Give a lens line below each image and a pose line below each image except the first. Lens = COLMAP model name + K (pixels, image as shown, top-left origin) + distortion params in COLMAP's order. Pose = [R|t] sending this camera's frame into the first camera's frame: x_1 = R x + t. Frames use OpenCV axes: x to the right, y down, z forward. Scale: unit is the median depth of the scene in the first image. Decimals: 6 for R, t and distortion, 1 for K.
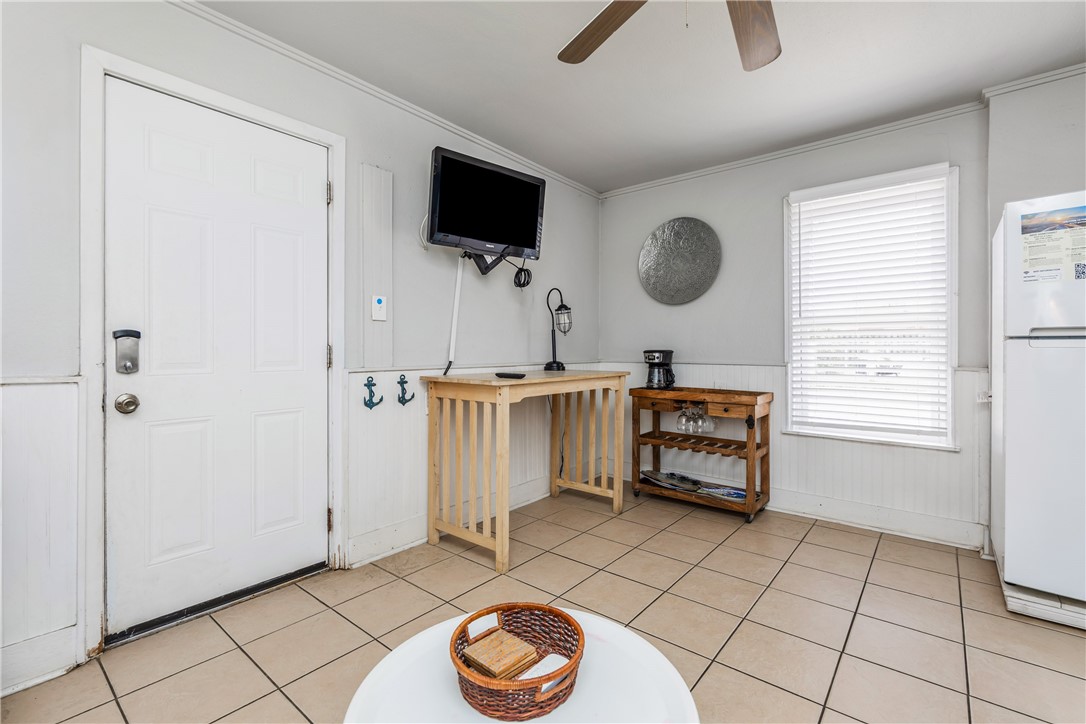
lens RADIAL K [[479.6, 0, 539.2], [0, 479.6, 346.3], [0, 0, 1]] dist [-0.004044, -0.000279]
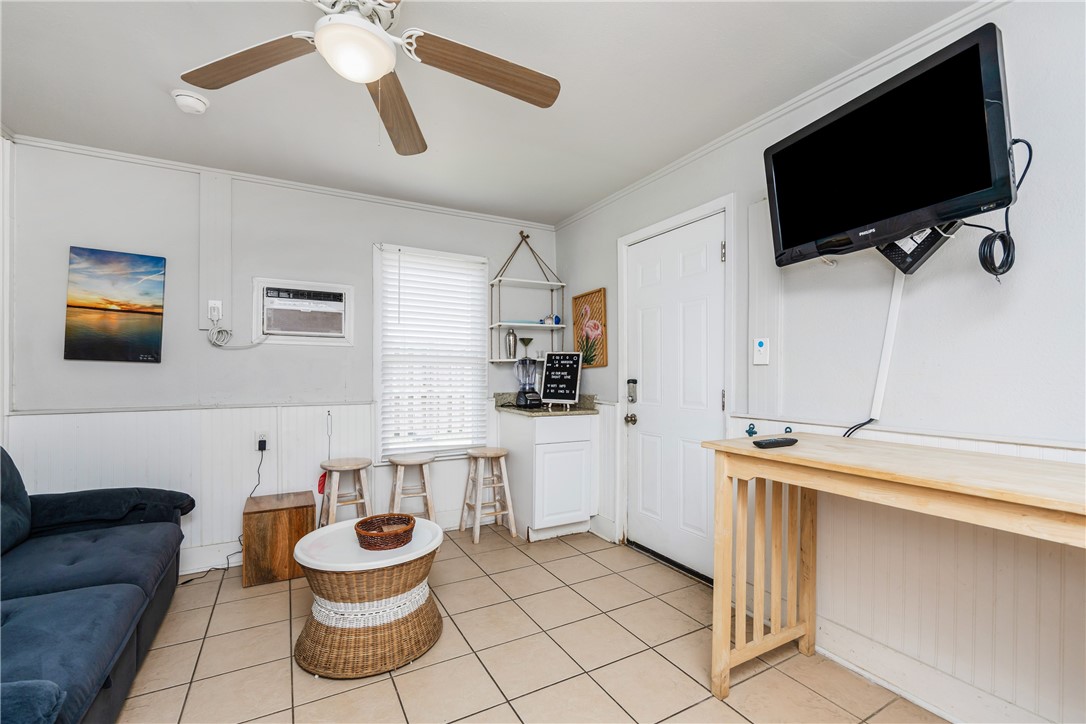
lens RADIAL K [[479.6, 0, 561.9], [0, 479.6, 377.0], [0, 0, 1]] dist [-0.004044, -0.000279]
pose [[-0.340885, 0.001537, -0.940104, 0.676814], [0.000563, 0.999999, 0.001431, -0.031526], [0.940105, -0.000042, -0.340885, 0.958881]]
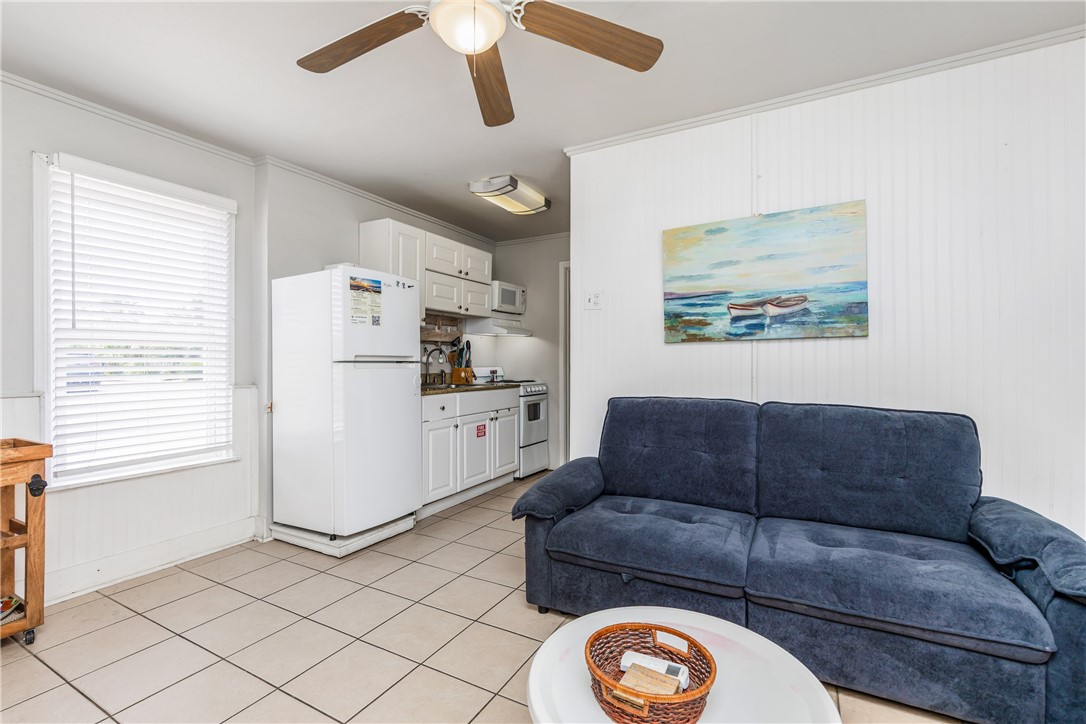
lens RADIAL K [[479.6, 0, 540.4], [0, 479.6, 362.7], [0, 0, 1]] dist [-0.004044, -0.000279]
pose [[-0.195425, -0.000547, 0.980718, -0.393036], [-0.002920, 0.999996, -0.000024, -0.012677], [-0.980714, -0.002869, -0.195426, 0.549965]]
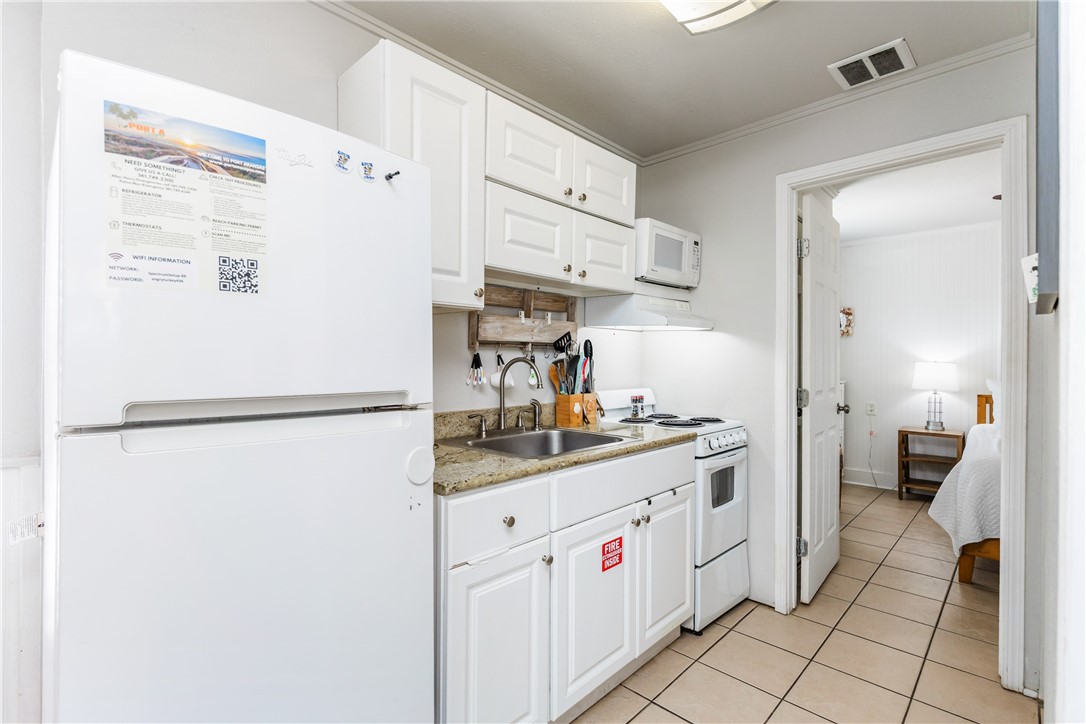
lens RADIAL K [[502.6, 0, 538.4], [0, 502.6, 361.9], [0, 0, 1]] dist [-0.003991, 0.000454]
pose [[0.076639, -0.001231, 0.997058, 0.493503], [-0.006934, 0.999974, 0.001767, -0.056175], [-0.997035, -0.007049, 0.076628, 0.482505]]
